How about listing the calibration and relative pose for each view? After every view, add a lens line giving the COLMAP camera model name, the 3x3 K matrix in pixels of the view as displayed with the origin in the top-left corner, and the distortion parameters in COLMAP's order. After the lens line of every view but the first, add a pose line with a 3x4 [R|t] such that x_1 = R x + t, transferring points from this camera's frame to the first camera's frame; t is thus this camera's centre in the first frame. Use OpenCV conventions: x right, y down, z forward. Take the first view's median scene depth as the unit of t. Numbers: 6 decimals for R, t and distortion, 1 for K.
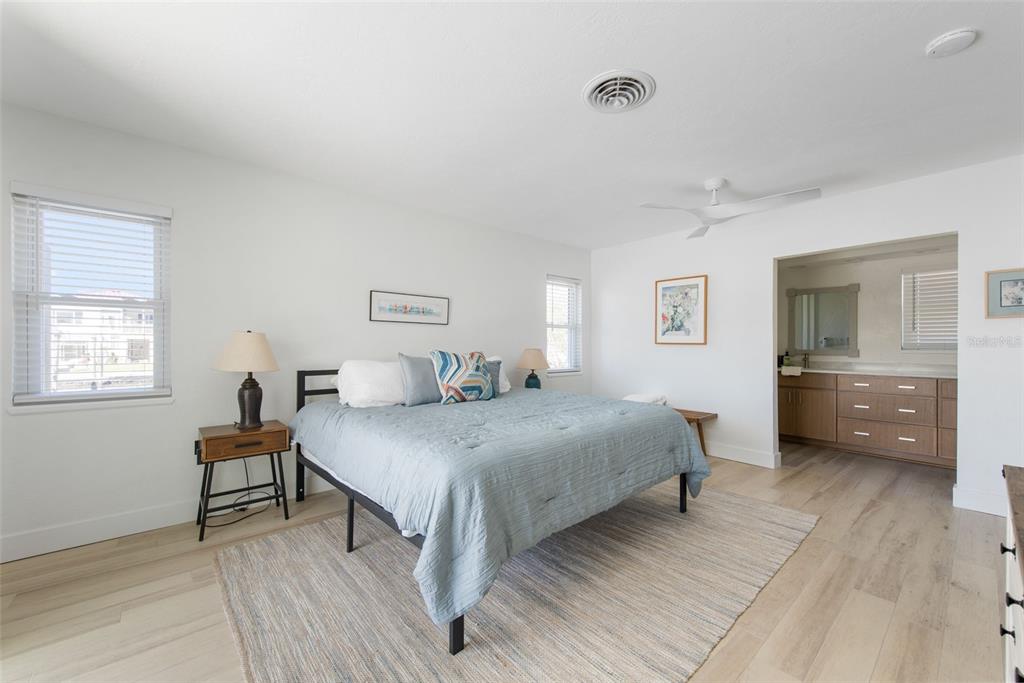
lens RADIAL K [[412.2, 0, 511.1], [0, 412.2, 342.0], [0, 0, 1]] dist [-0.000418, -0.000018]
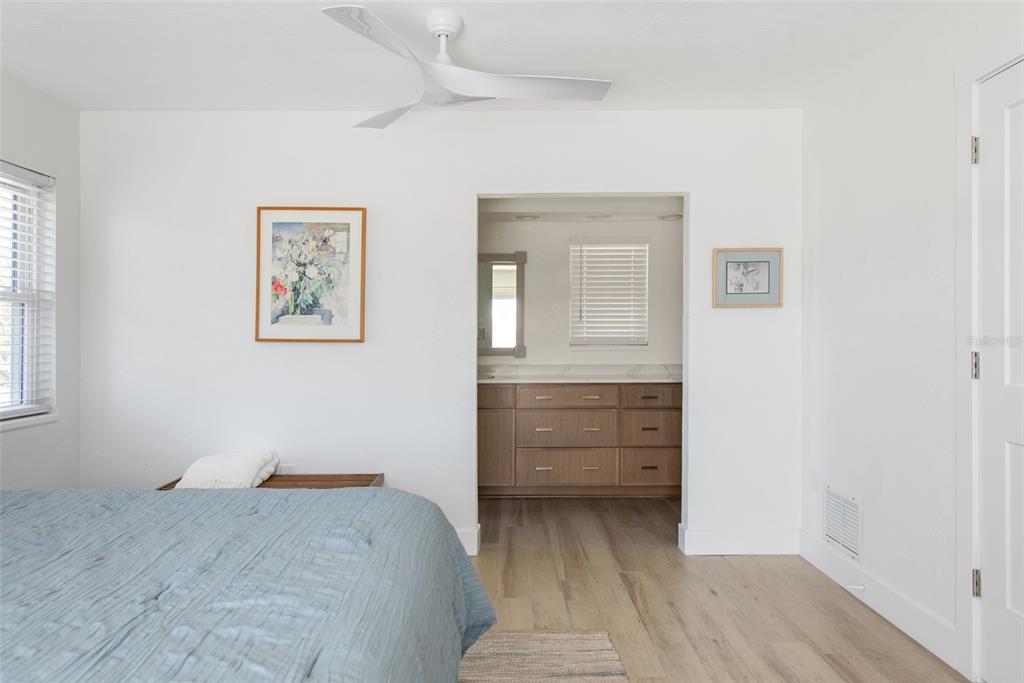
lens RADIAL K [[684.8, 0, 515.3], [0, 684.8, 327.4], [0, 0, 1]] dist [0.024608, -0.013273]
pose [[0.633494, 0.005477, 0.773728, -0.069690], [-0.001051, 0.999980, -0.006218, -0.007291], [-0.773747, 0.003126, 0.633487, 0.297938]]
